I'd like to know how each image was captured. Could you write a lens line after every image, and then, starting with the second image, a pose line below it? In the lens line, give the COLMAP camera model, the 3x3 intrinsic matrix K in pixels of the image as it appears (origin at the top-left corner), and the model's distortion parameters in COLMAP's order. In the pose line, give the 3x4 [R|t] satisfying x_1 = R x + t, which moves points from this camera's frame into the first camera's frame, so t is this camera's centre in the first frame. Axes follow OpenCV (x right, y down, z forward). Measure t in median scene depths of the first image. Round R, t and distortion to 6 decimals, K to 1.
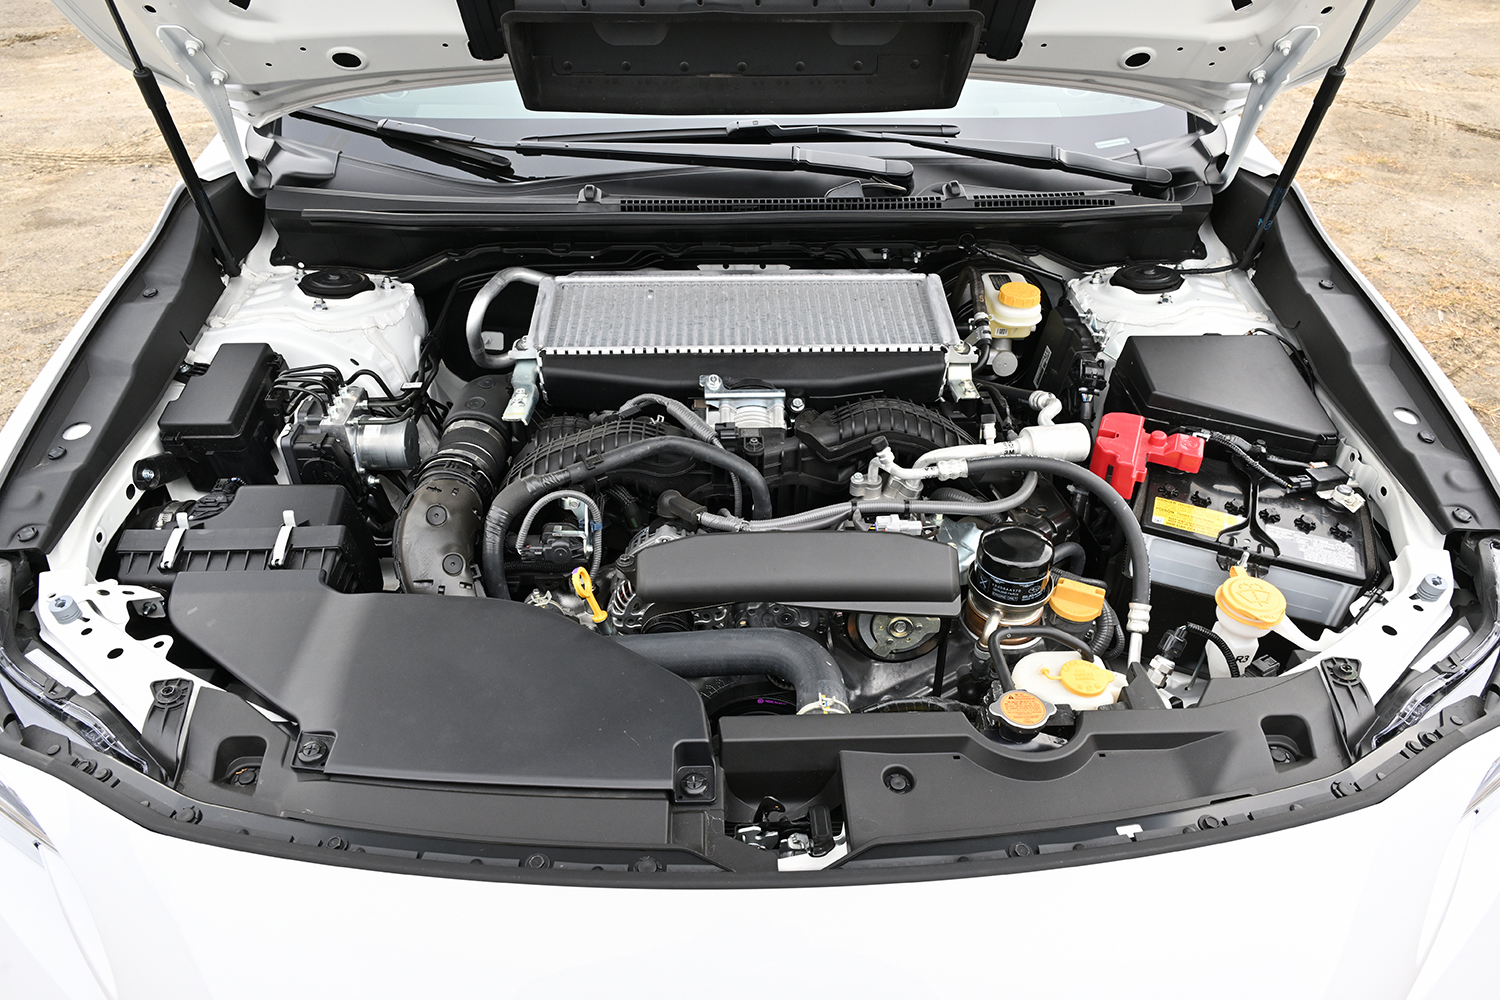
lens RADIAL K [[1043.5, 0, 751.7], [0, 1043.5, 499.5], [0, 0, 1]] dist [0.012311, 0.002898]
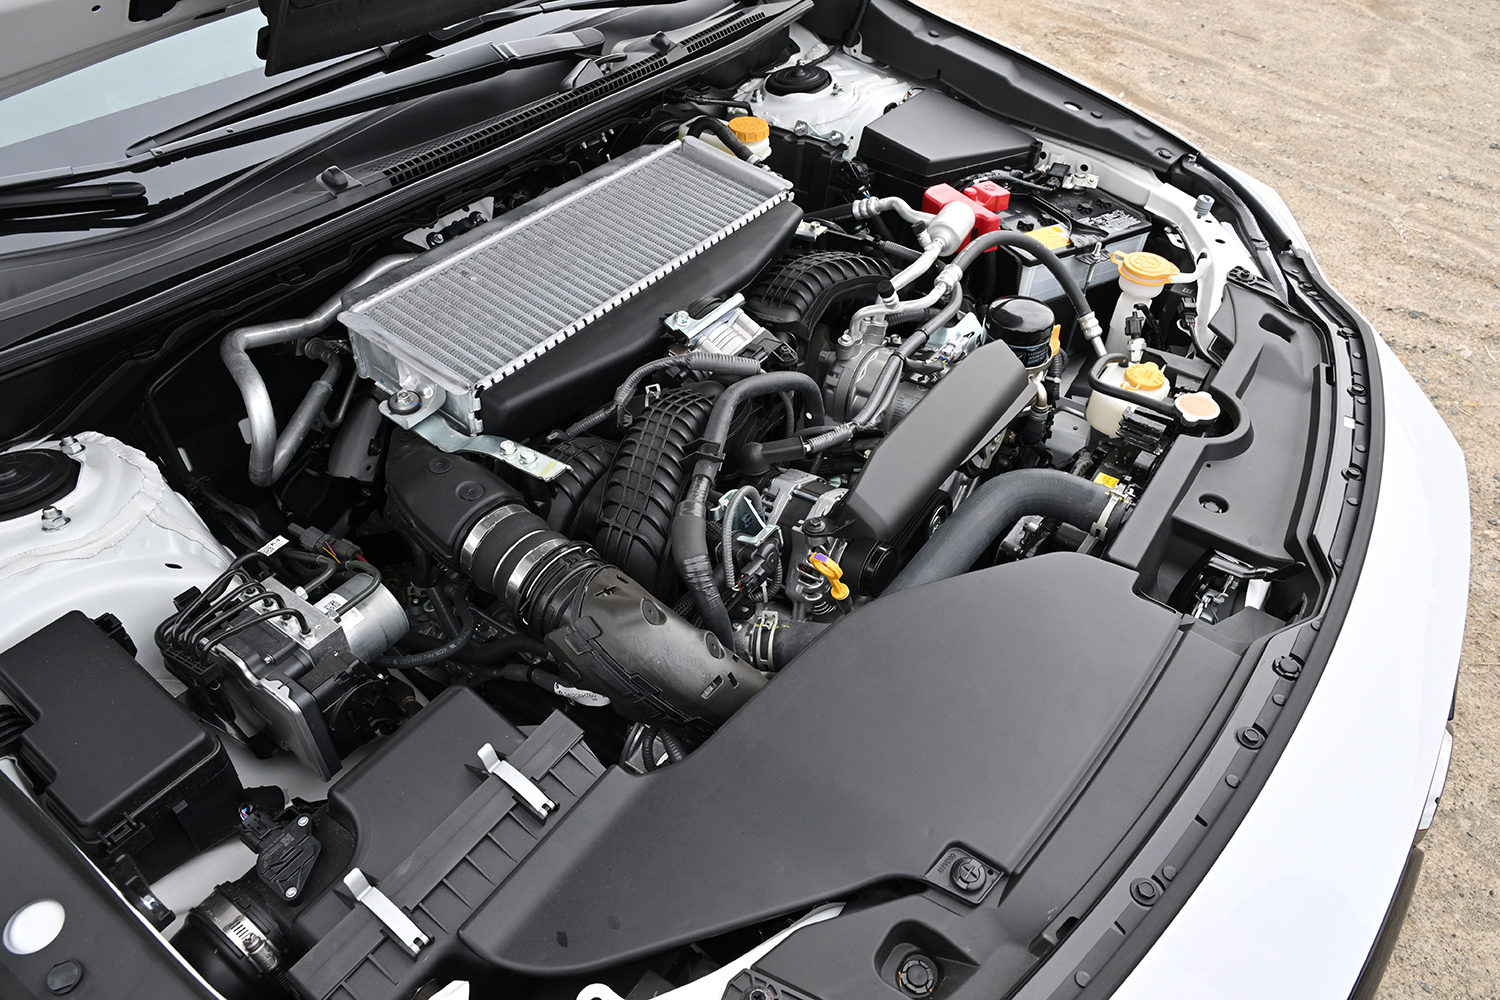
lens RADIAL K [[1043.5, 0, 751.2], [0, 1043.5, 500.9], [0, 0, 1]] dist [0.012311, 0.002898]
pose [[0.589431, -0.527371, 0.611924, -0.570906], [0.460970, 0.841644, 0.281323, -0.191784], [-0.663383, 0.116258, 0.739193, 0.340080]]
